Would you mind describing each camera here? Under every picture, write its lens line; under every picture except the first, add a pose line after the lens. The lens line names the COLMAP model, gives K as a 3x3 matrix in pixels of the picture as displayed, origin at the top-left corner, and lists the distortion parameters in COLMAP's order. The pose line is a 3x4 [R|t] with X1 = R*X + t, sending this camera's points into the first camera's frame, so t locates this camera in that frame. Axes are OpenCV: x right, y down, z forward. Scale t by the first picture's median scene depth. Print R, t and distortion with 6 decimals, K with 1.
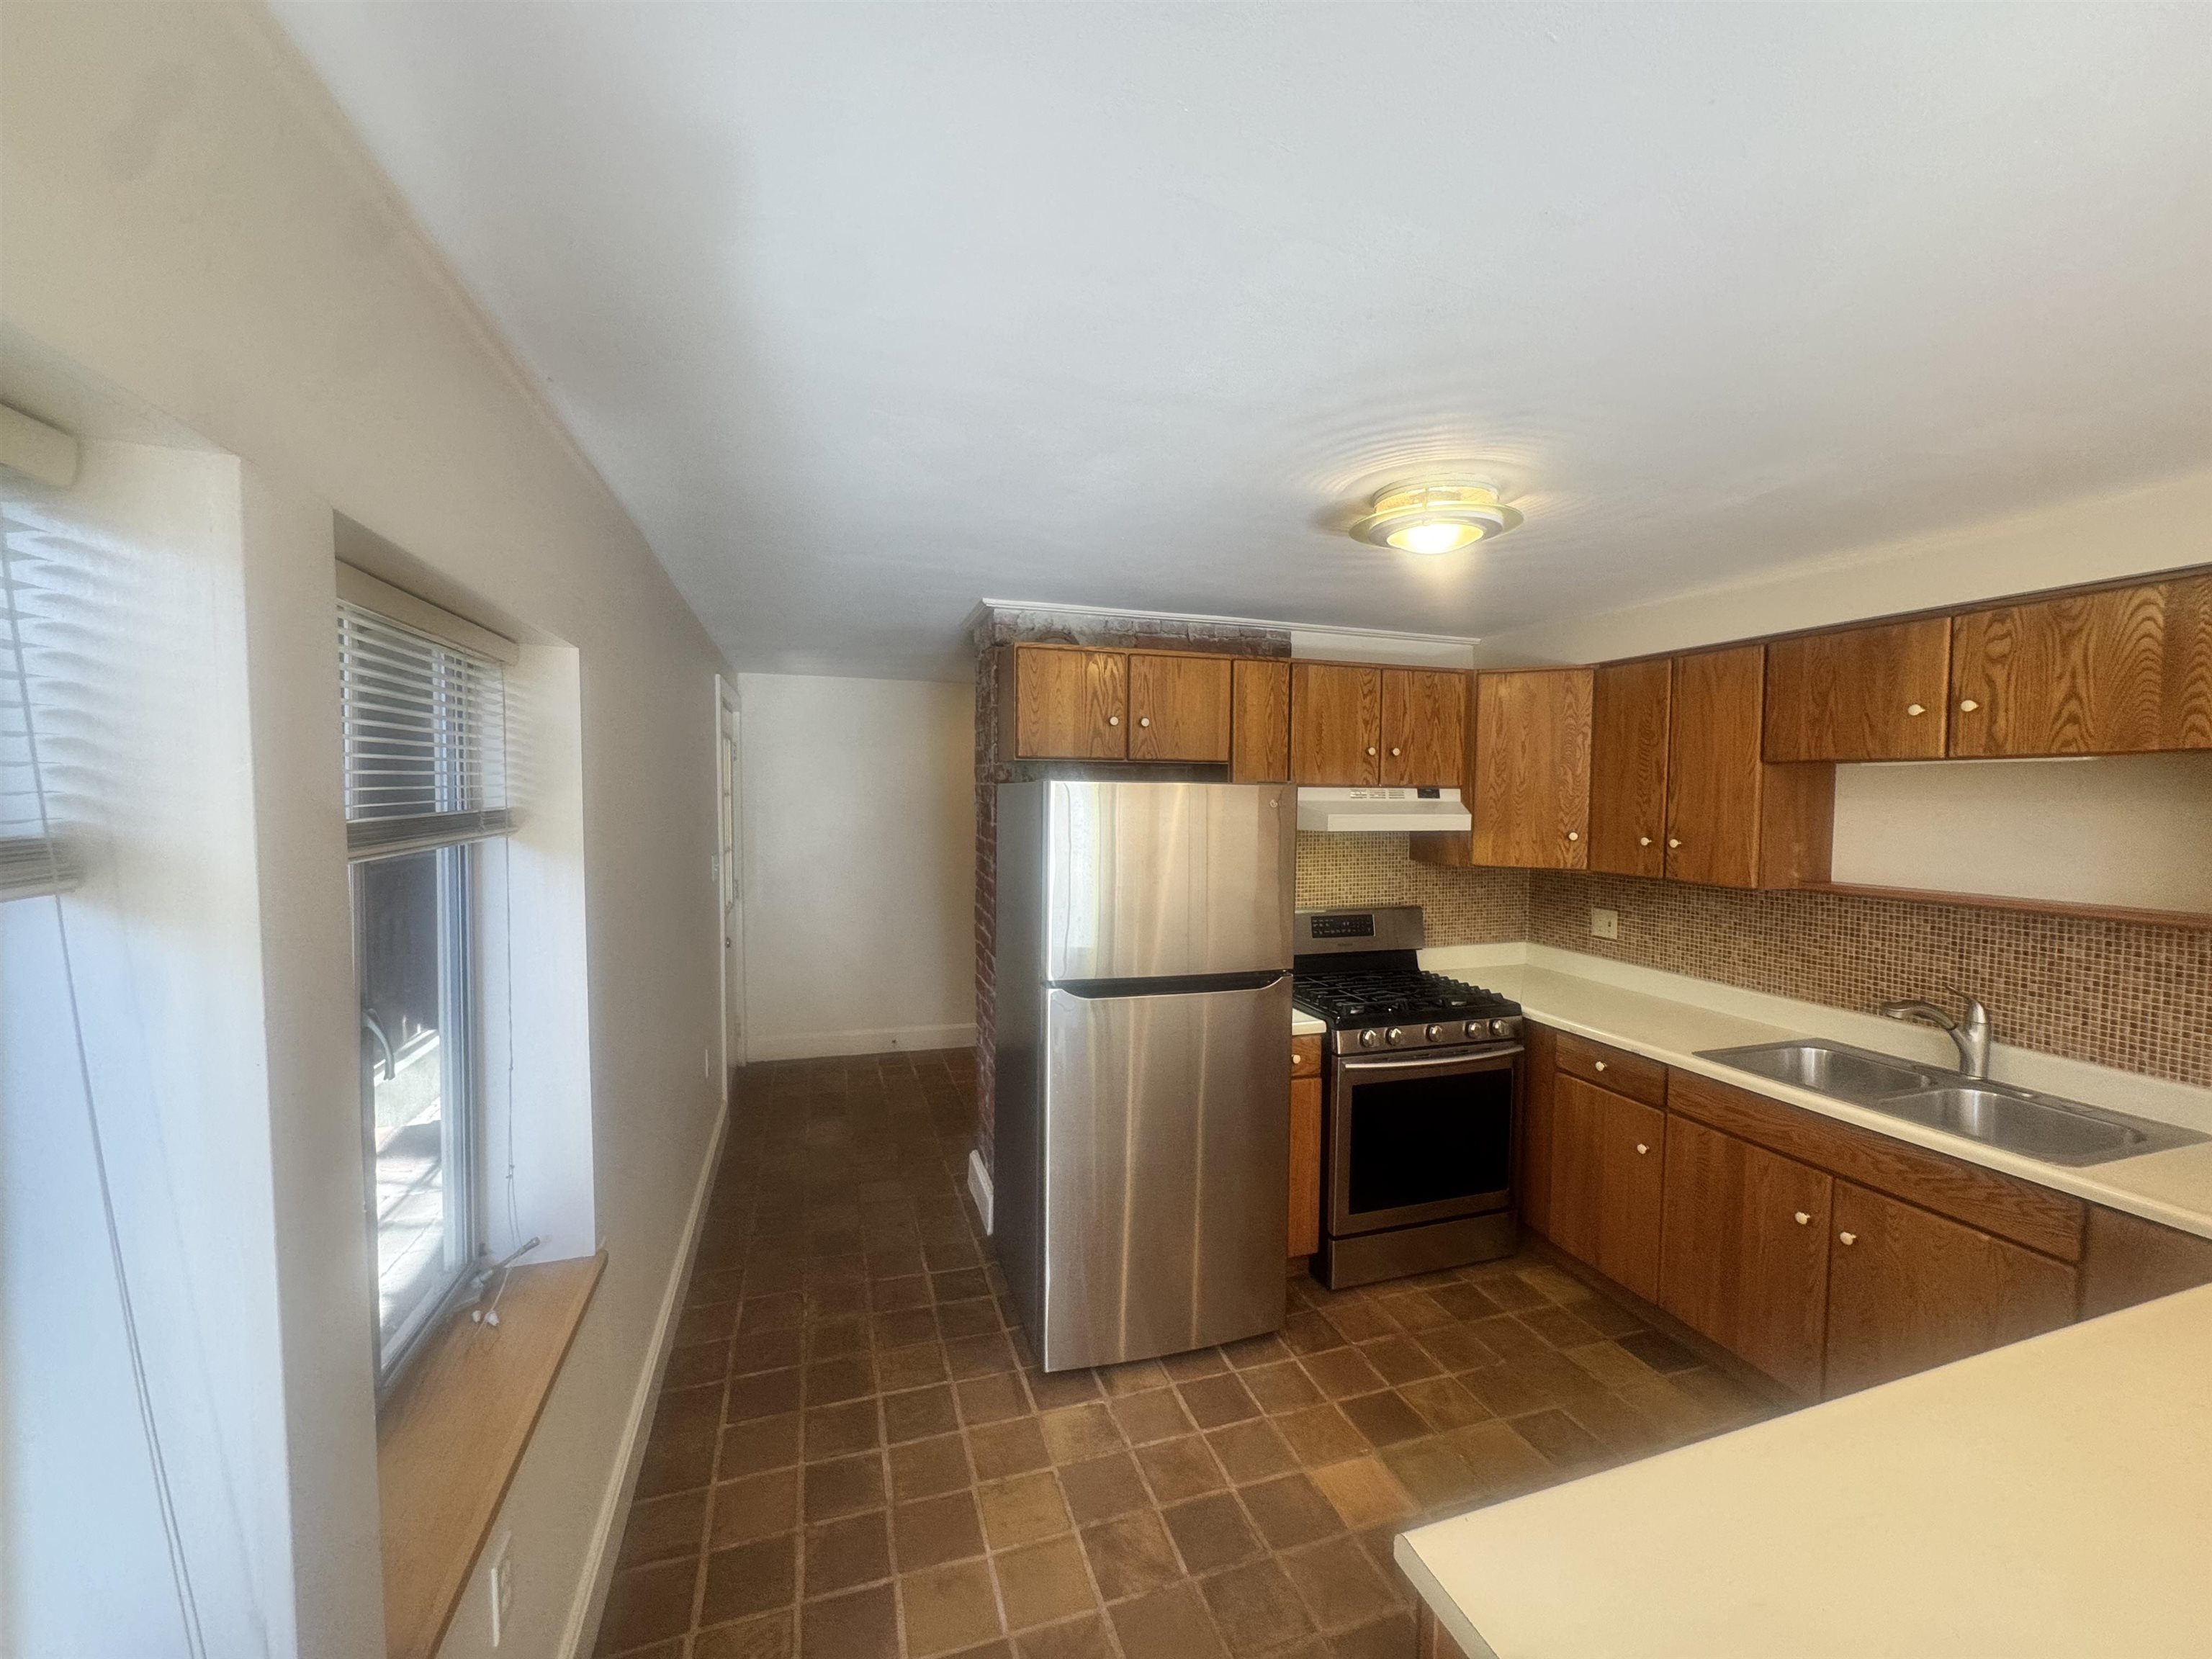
lens RADIAL K [[879.0, 0, 1110.5], [0, 879.0, 832.4], [0, 0, 1]] dist [-0.003006, 0.000119]
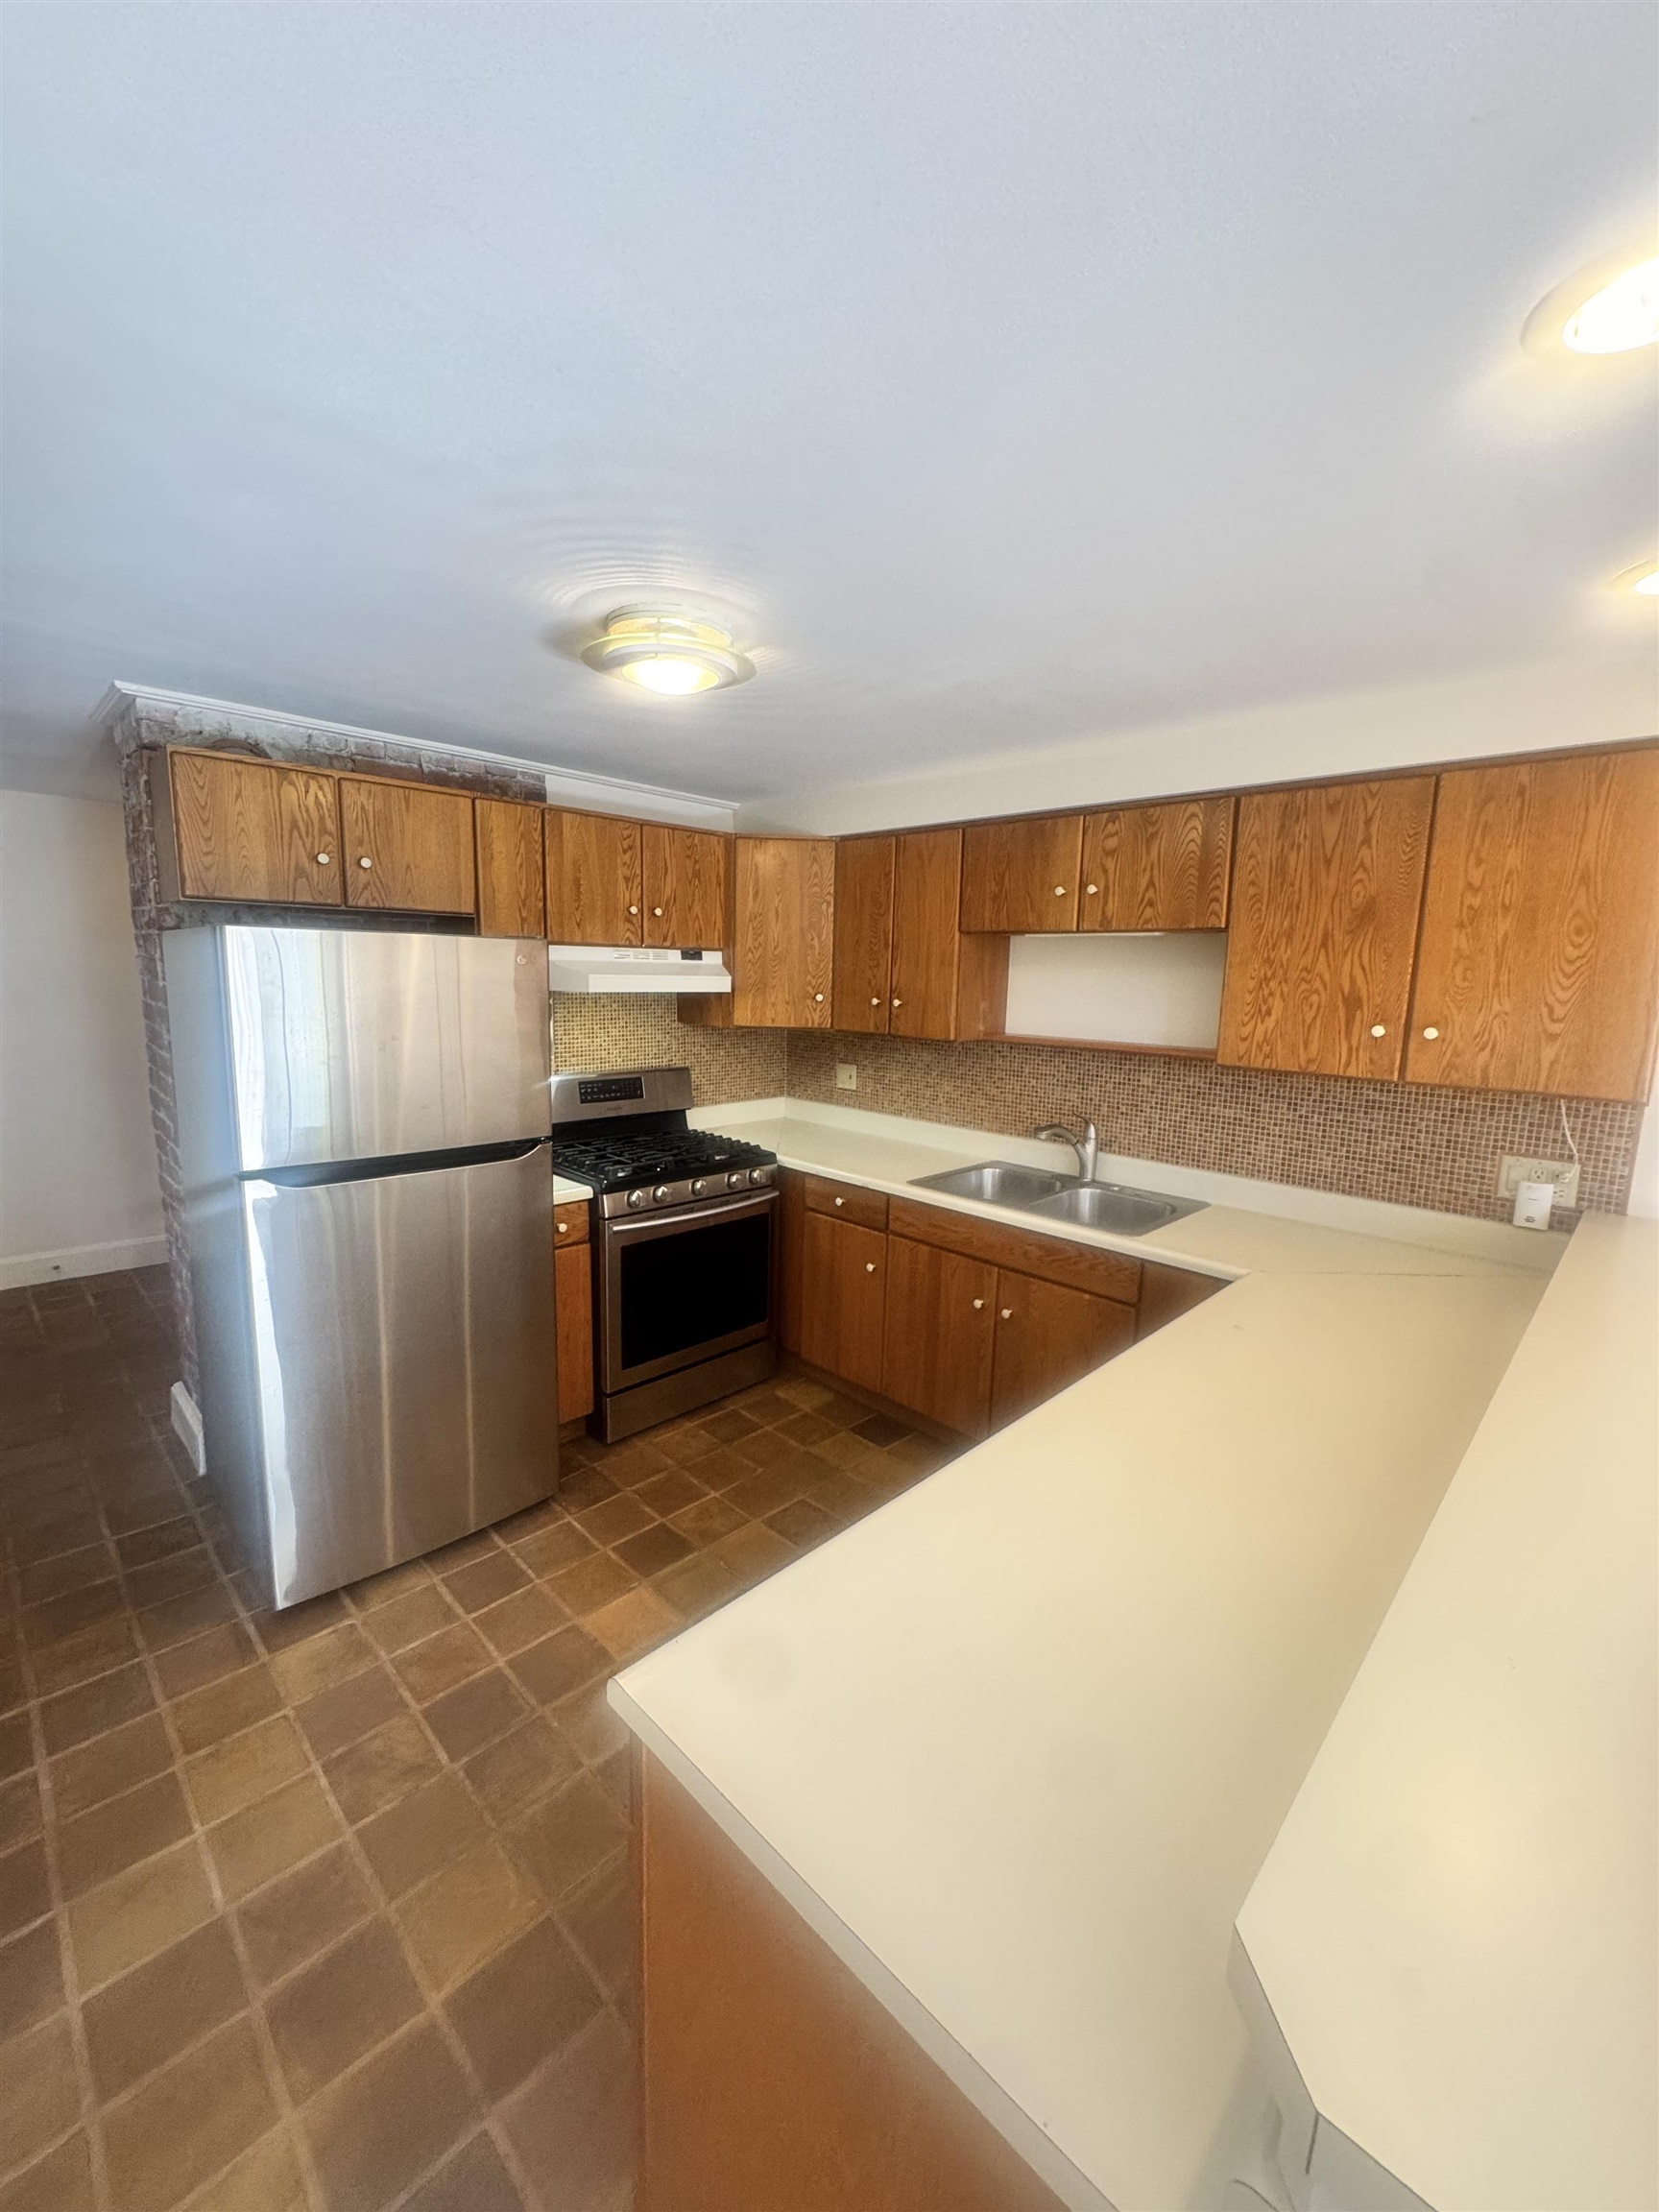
lens RADIAL K [[879.0, 0, 829.6], [0, 879.0, 1104.0], [0, 0, 1]] dist [-0.003006, 0.000119]
pose [[0.889227, -0.056925, 0.453910, 0.040044], [0.004127, 0.993185, 0.116471, 0.009721], [-0.457447, -0.101696, 0.883402, 0.019526]]
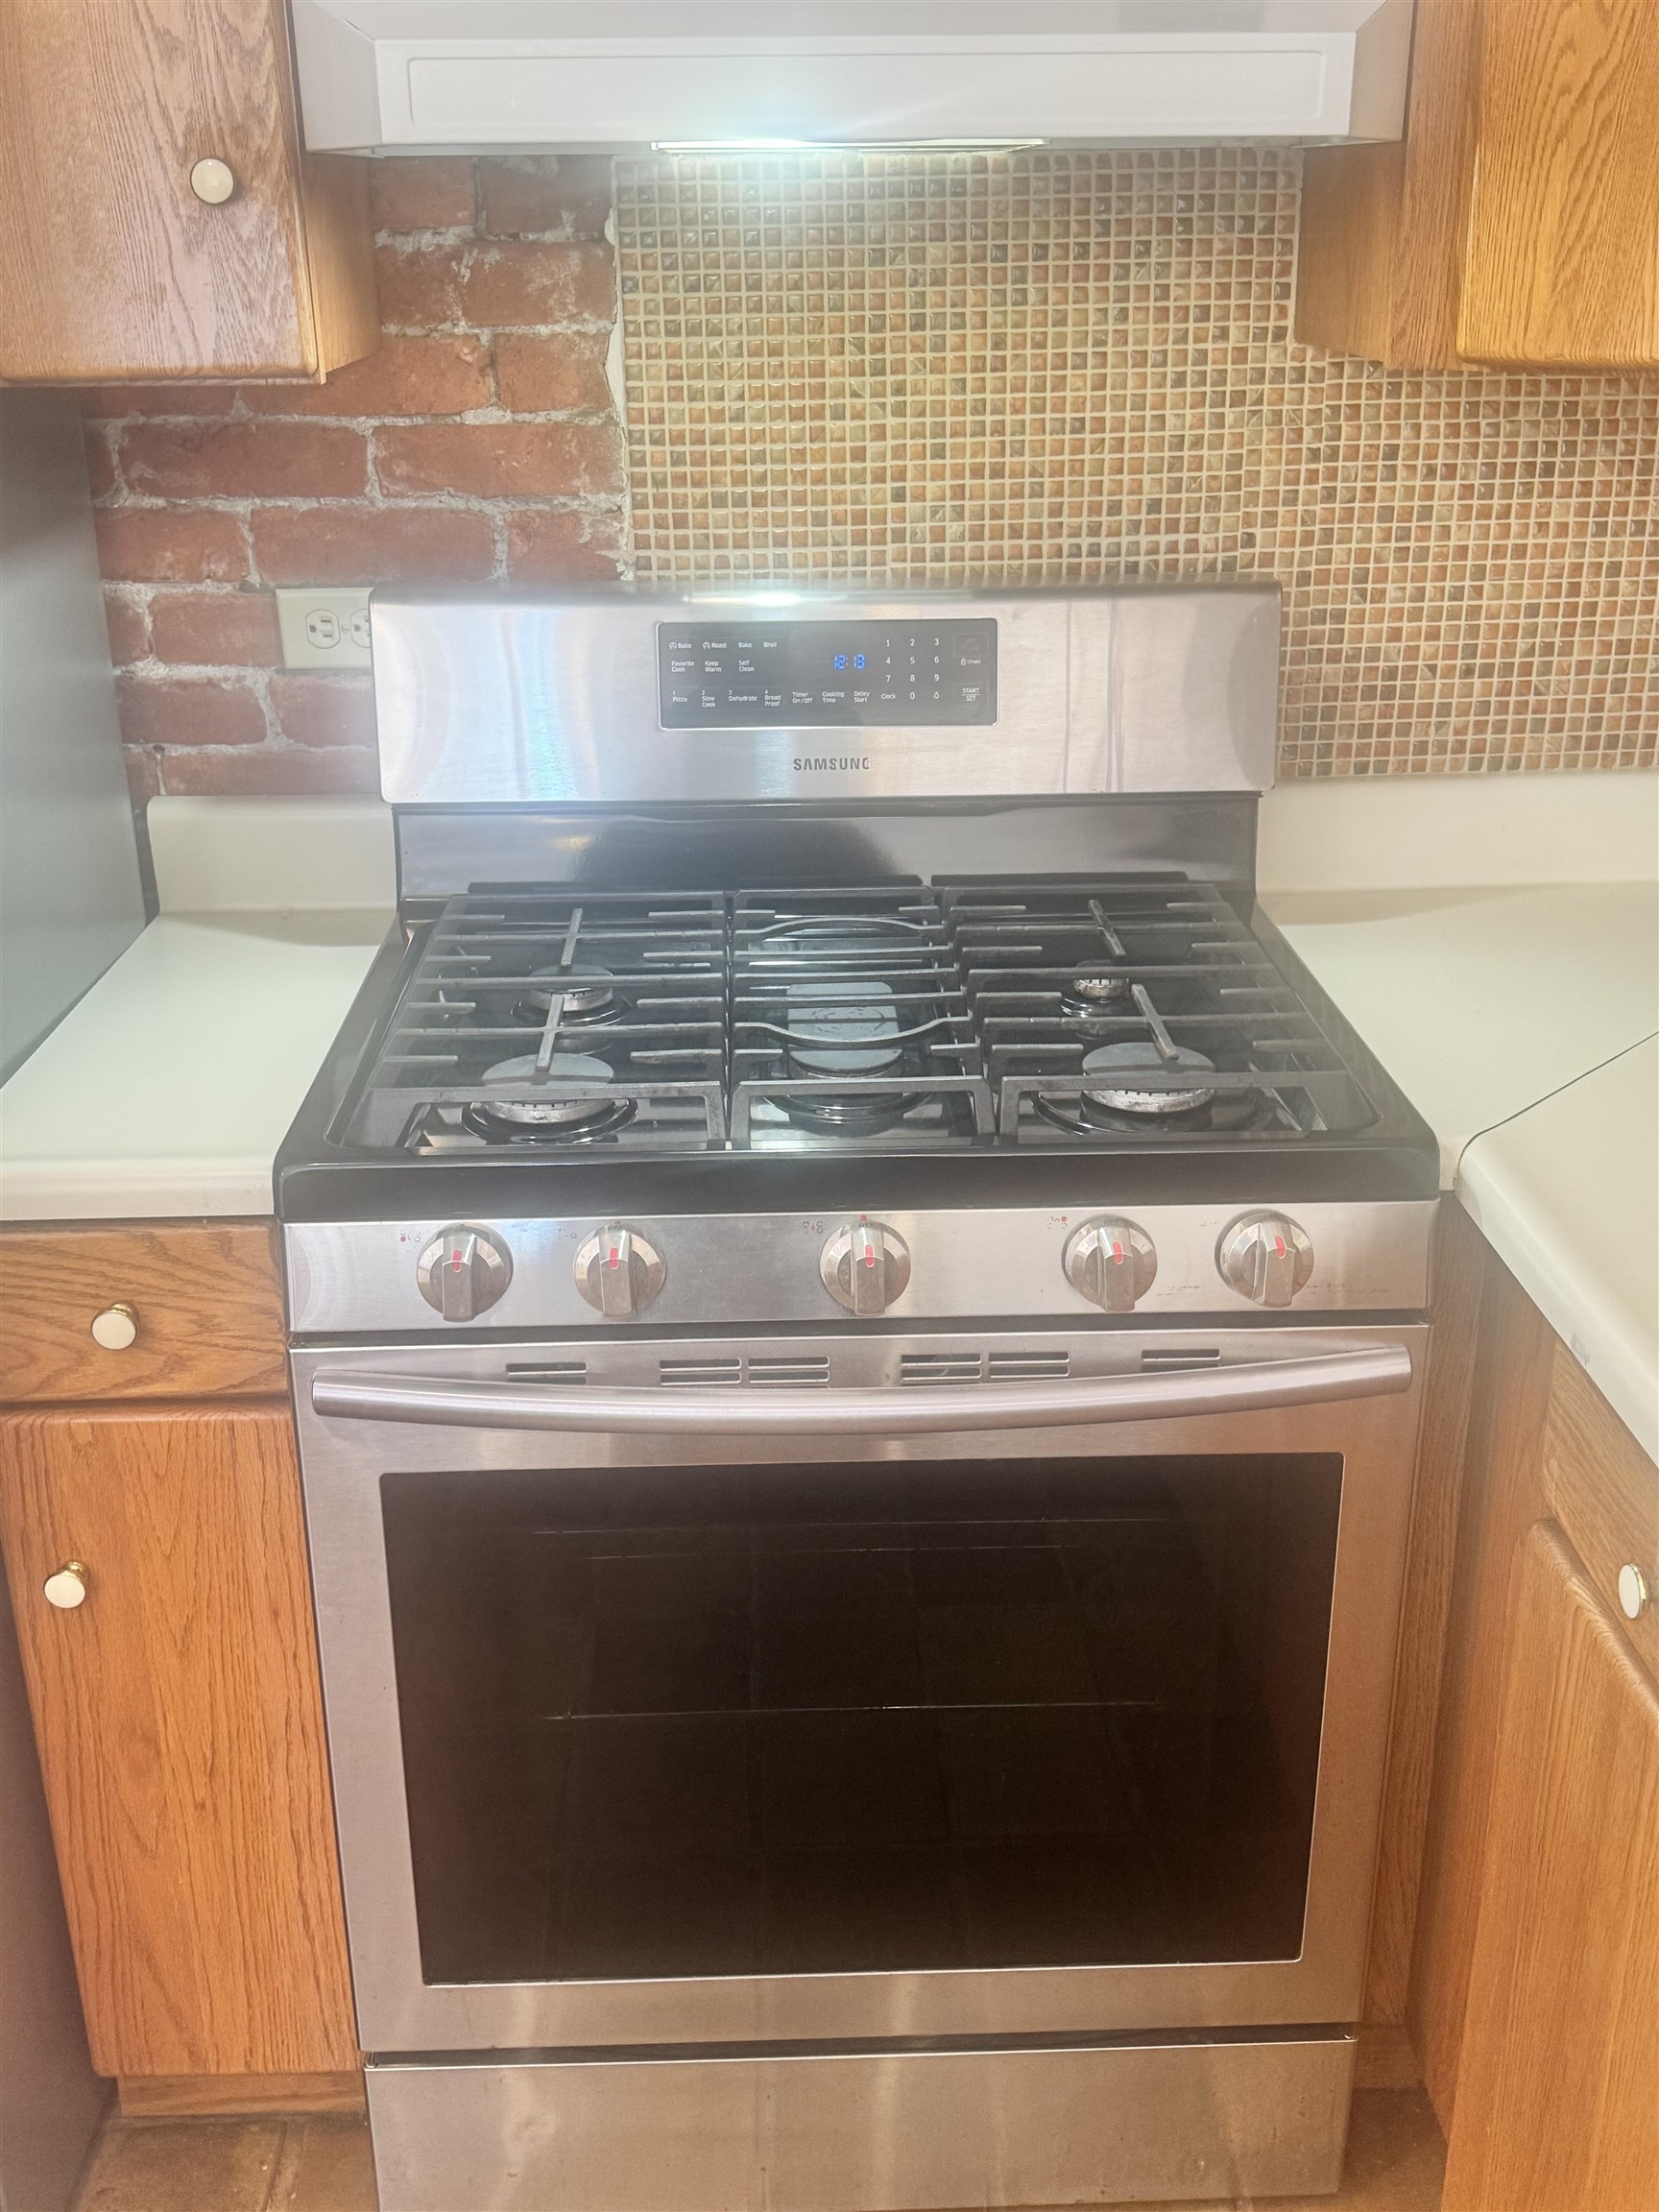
lens RADIAL K [[2204.1, 0, 829.5], [0, 2204.1, 1106.0], [0, 0, 1]] dist [0.121598, -0.006010]
pose [[0.960810, 0.085978, -0.263539, 0.499314], [0.004883, 0.945289, 0.326196, 0.036515], [0.277166, -0.314700, 0.907823, 0.576519]]
